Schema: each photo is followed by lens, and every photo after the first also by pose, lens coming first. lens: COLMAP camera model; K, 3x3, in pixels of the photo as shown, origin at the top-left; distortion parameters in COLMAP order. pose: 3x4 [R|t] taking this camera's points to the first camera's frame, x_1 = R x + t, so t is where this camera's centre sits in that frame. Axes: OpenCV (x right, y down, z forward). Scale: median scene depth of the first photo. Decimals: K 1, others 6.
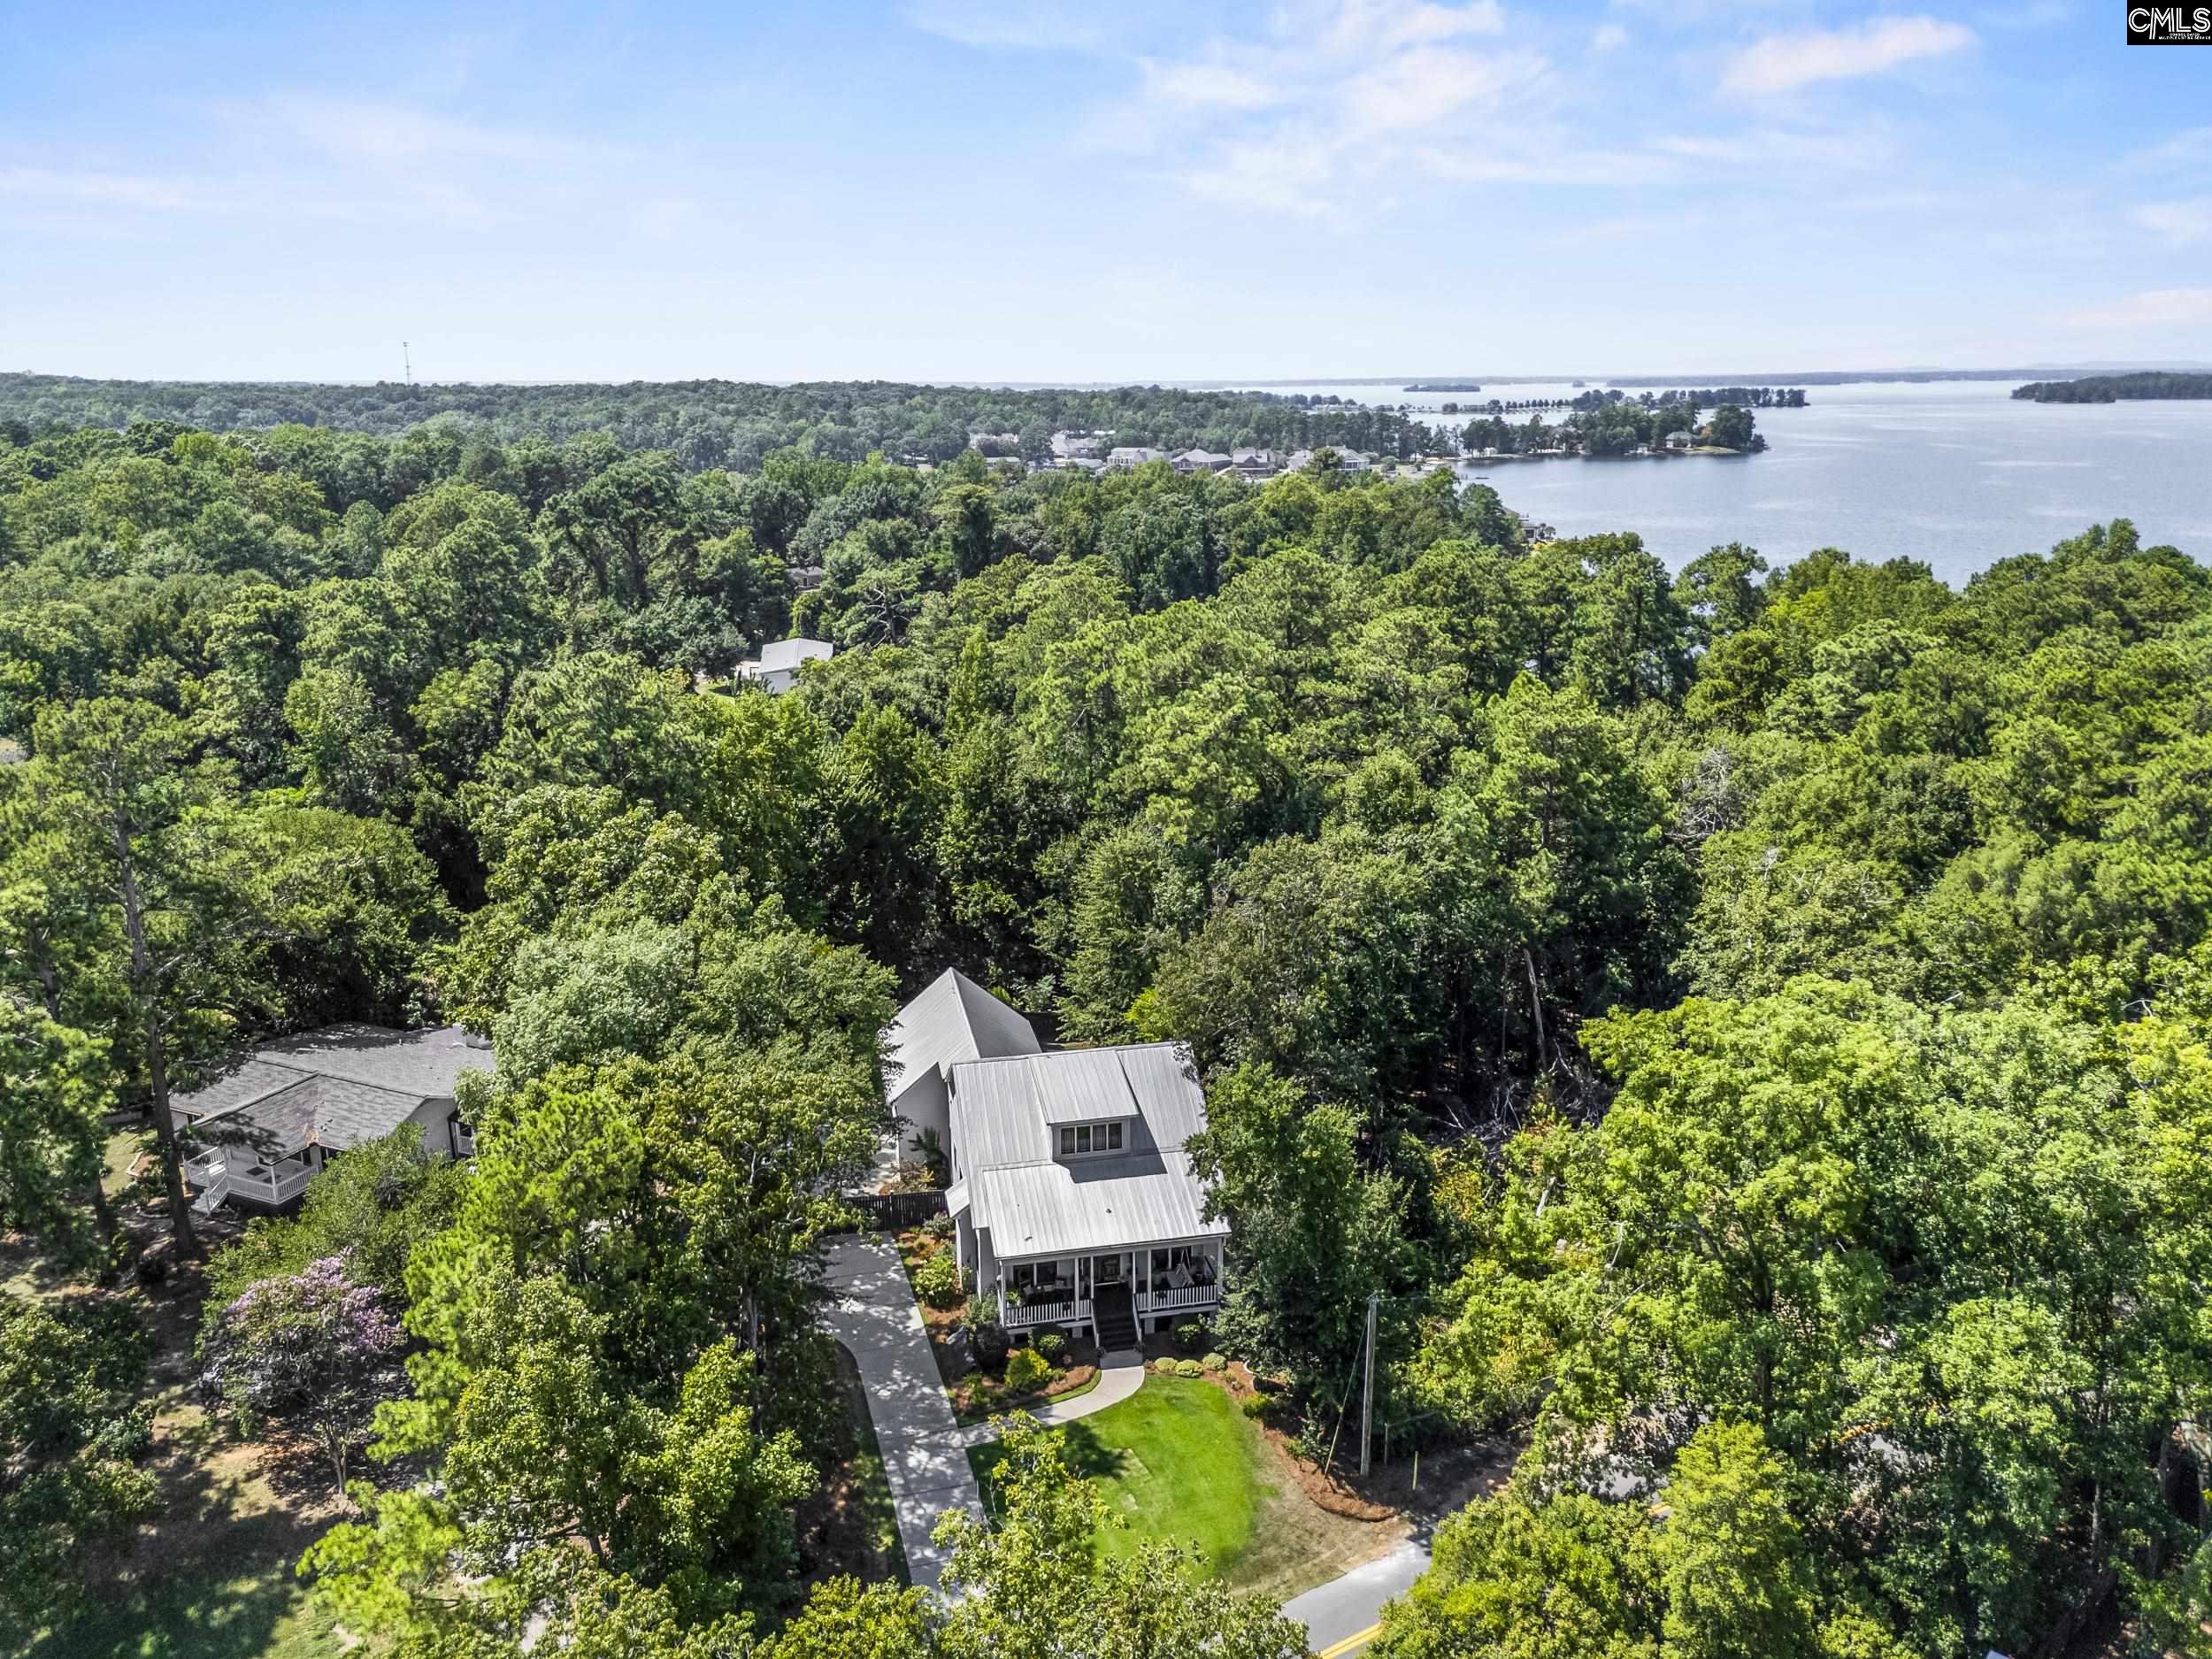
lens RADIAL K [[1573.3, 0, 1107.6], [0, 1573.3, 825.6], [0, 0, 1]] dist [0.056070, -0.000894]
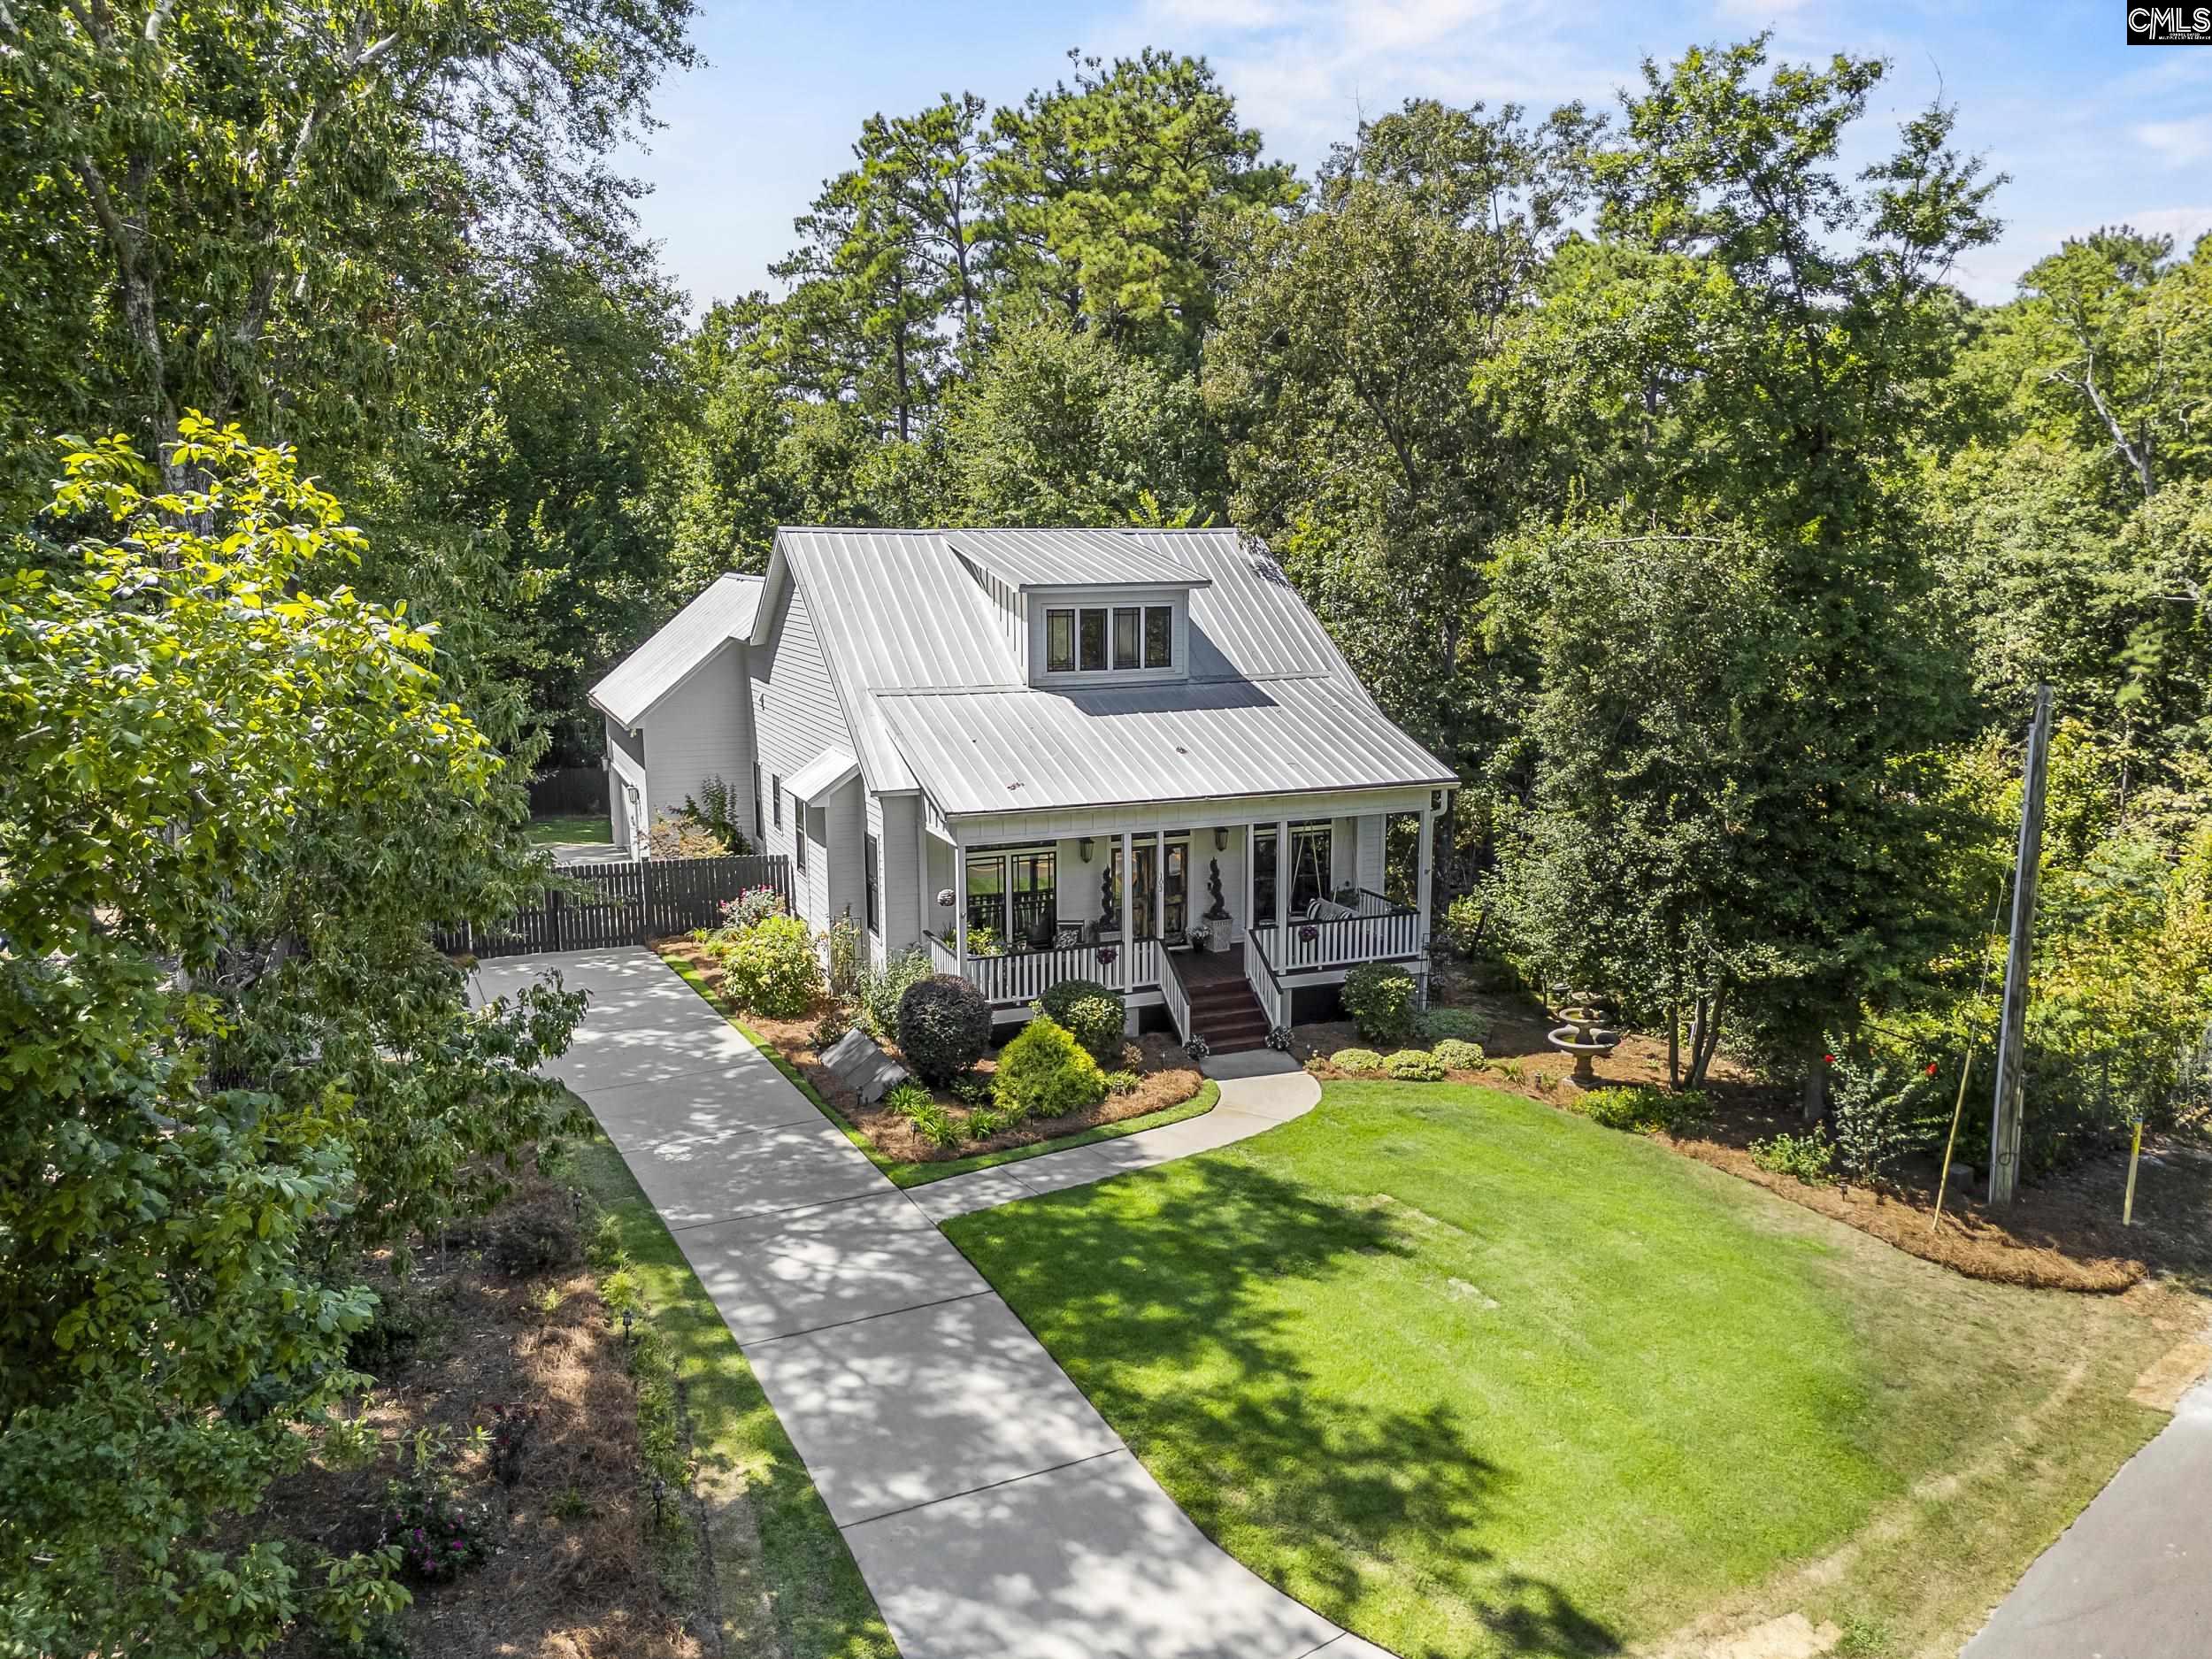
lens RADIAL K [[1573.3, 0, 1109.6], [0, 1573.3, 829.5], [0, 0, 1]] dist [0.056070, -0.000894]
pose [[0.980280, -0.031354, 0.195111, -0.112944], [0.044660, 0.996939, -0.064176, 0.315693], [-0.192502, 0.071624, 0.978679, 0.620915]]
